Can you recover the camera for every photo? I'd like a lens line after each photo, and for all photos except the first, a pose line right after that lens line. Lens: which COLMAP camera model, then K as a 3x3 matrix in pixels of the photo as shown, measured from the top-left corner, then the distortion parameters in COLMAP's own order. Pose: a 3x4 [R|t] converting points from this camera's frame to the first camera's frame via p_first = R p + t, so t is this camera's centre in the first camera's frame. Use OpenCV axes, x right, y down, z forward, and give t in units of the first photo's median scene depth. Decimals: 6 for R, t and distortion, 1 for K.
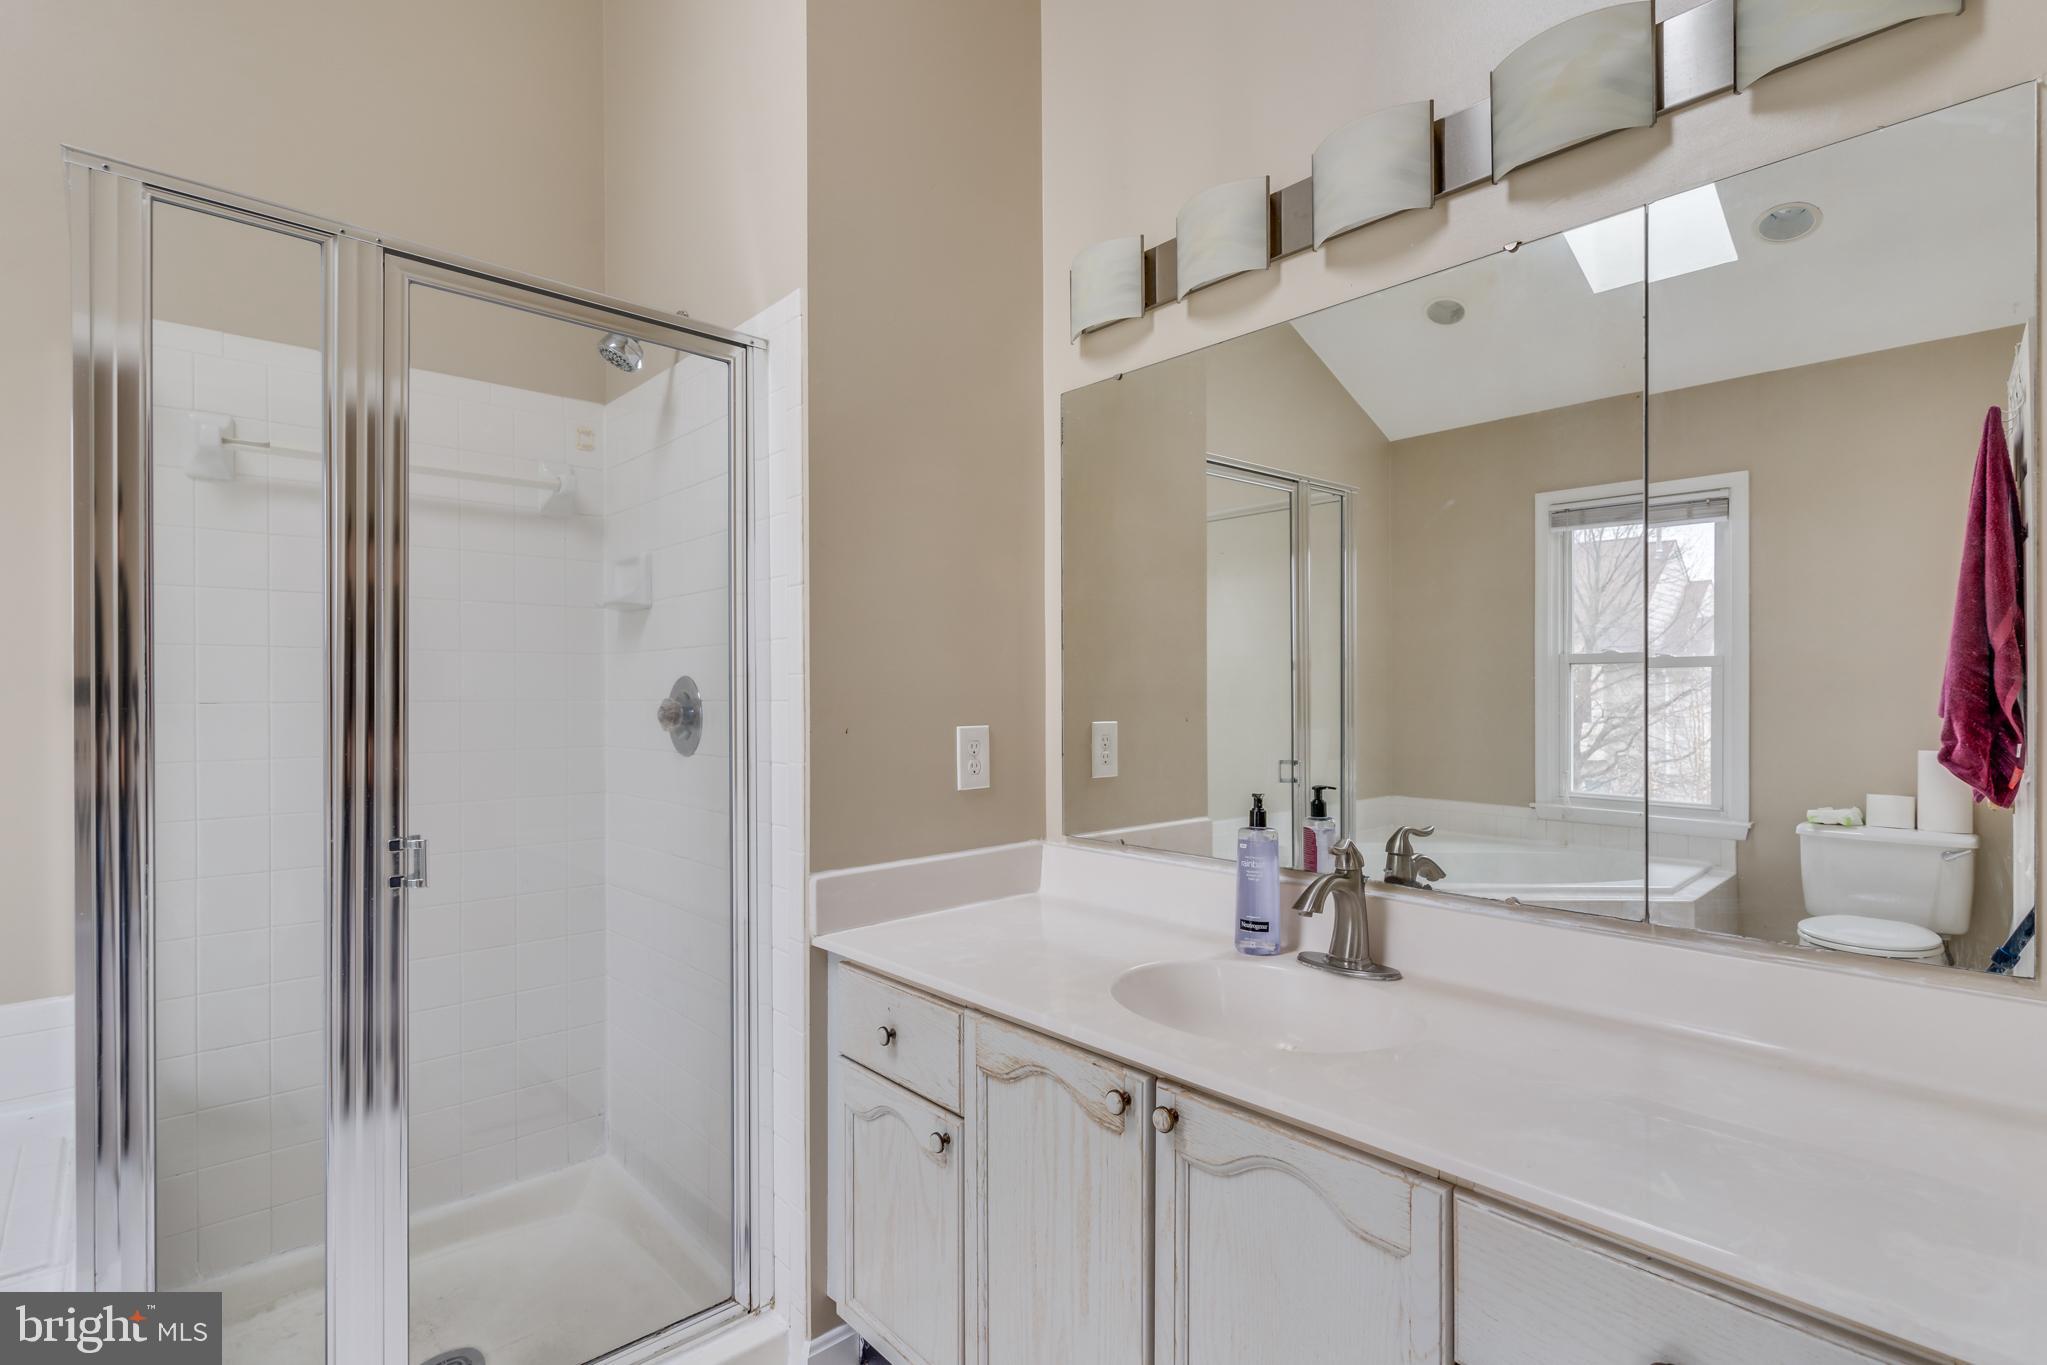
lens RADIAL K [[985.3, 0, 1027.7], [0, 985.3, 697.0], [0, 0, 1]] dist [0.006145, -0.001406]
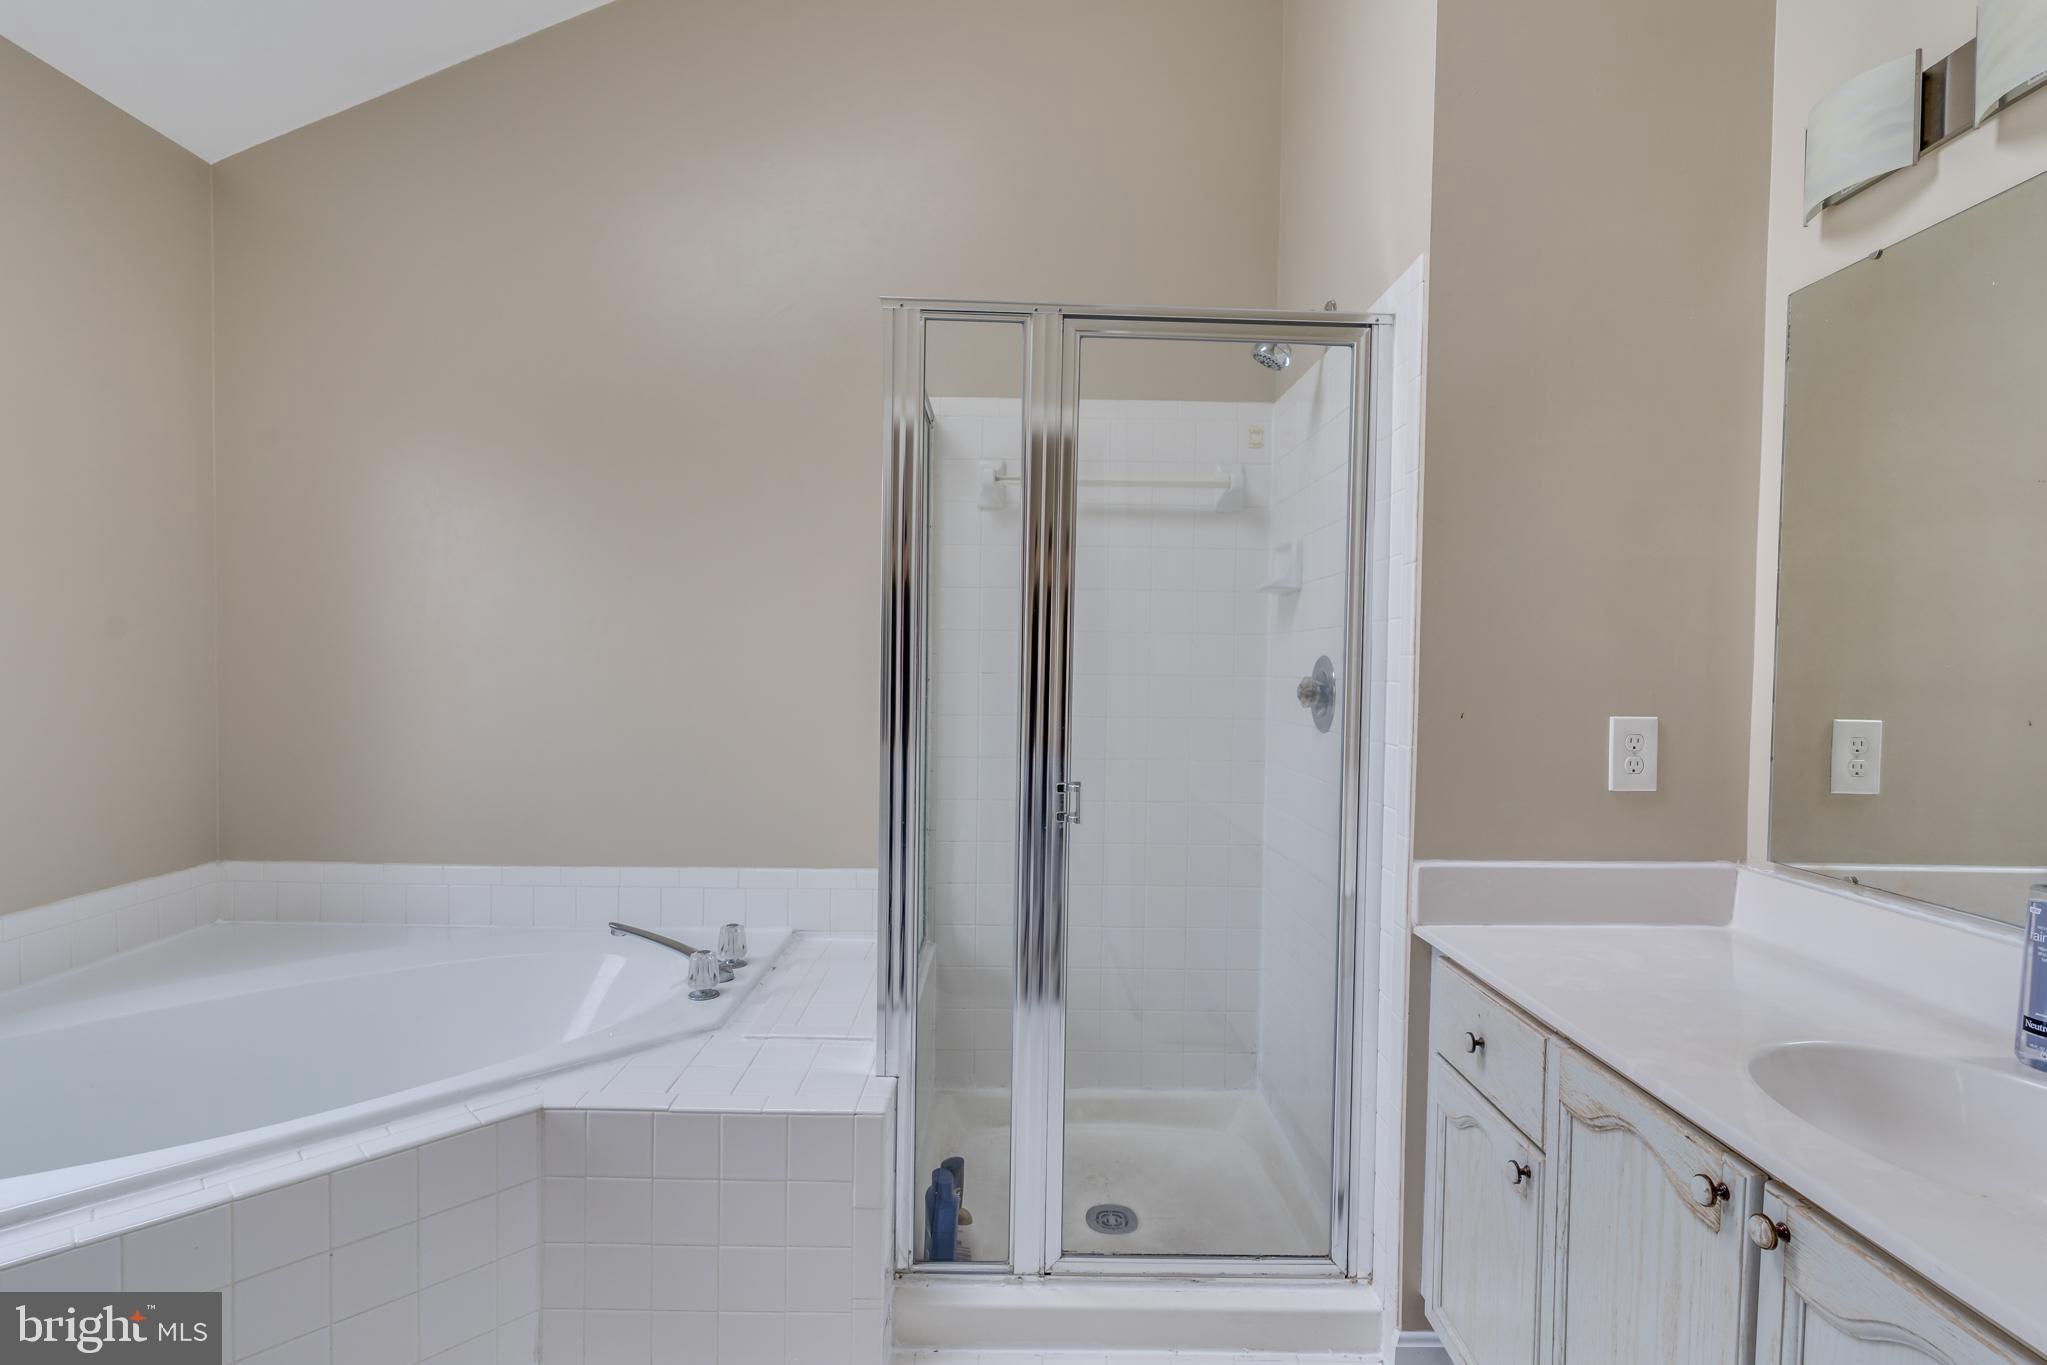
lens RADIAL K [[985.3, 0, 1031.7], [0, 985.3, 697.1], [0, 0, 1]] dist [0.006145, -0.001406]
pose [[0.747249, 0.034984, -0.663623, 0.136686], [-0.019425, 0.999337, 0.030809, -0.004192], [0.664260, -0.010131, 0.747433, 0.023712]]
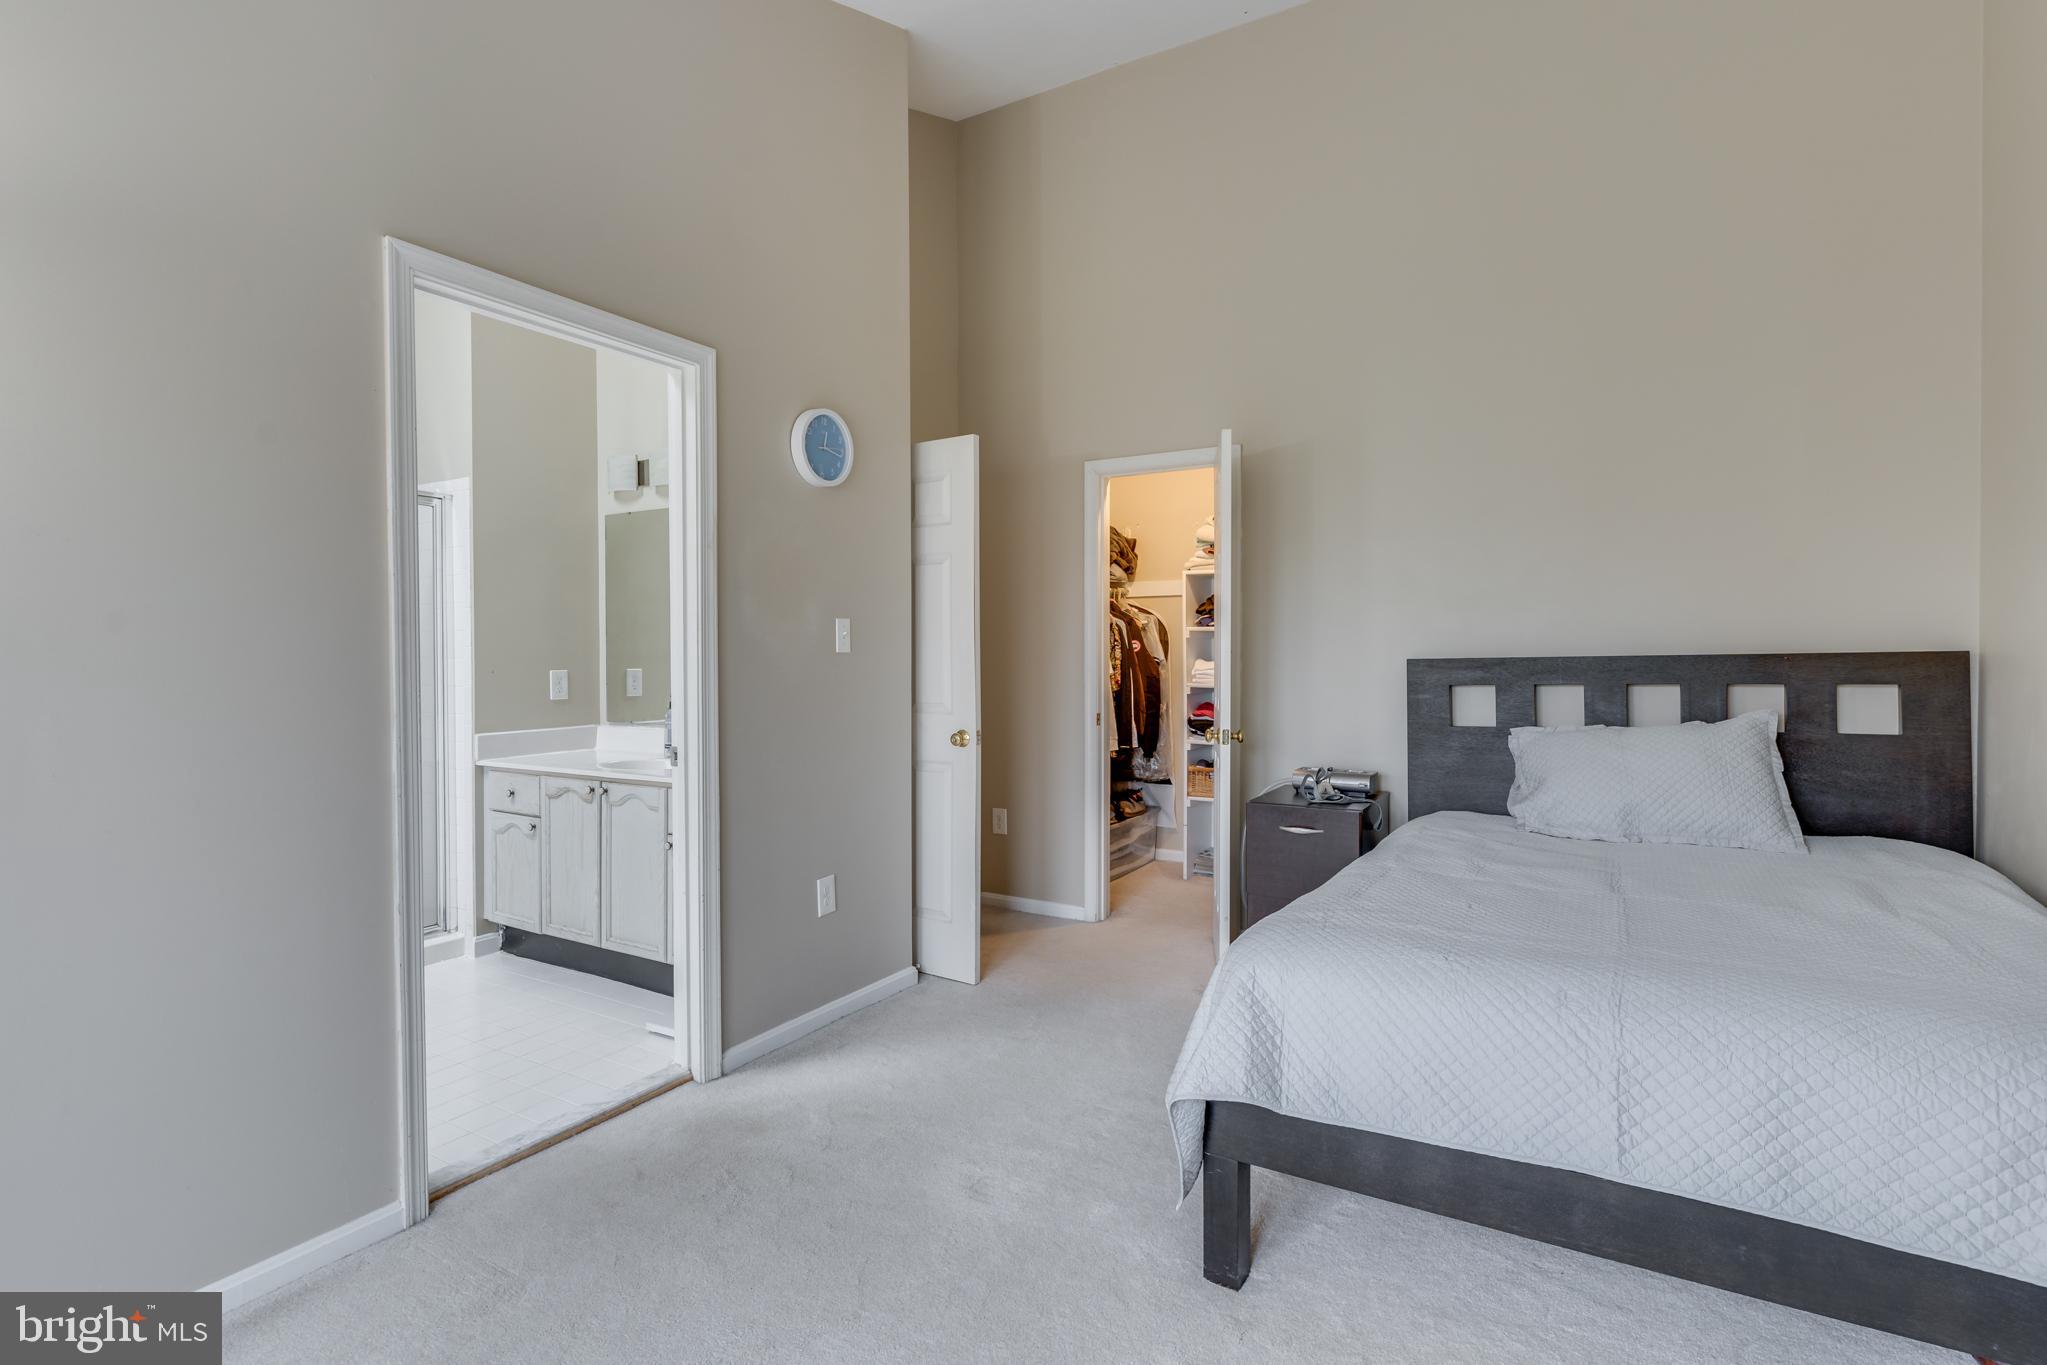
lens RADIAL K [[985.3, 0, 1021.8], [0, 985.3, 665.9], [0, 0, 1]] dist [0.006145, -0.001406]
pose [[0.958010, -0.002456, 0.286724, 0.337787], [0.000511, 0.999976, 0.006857, 0.005907], [-0.286734, -0.006422, 0.957989, -1.552963]]
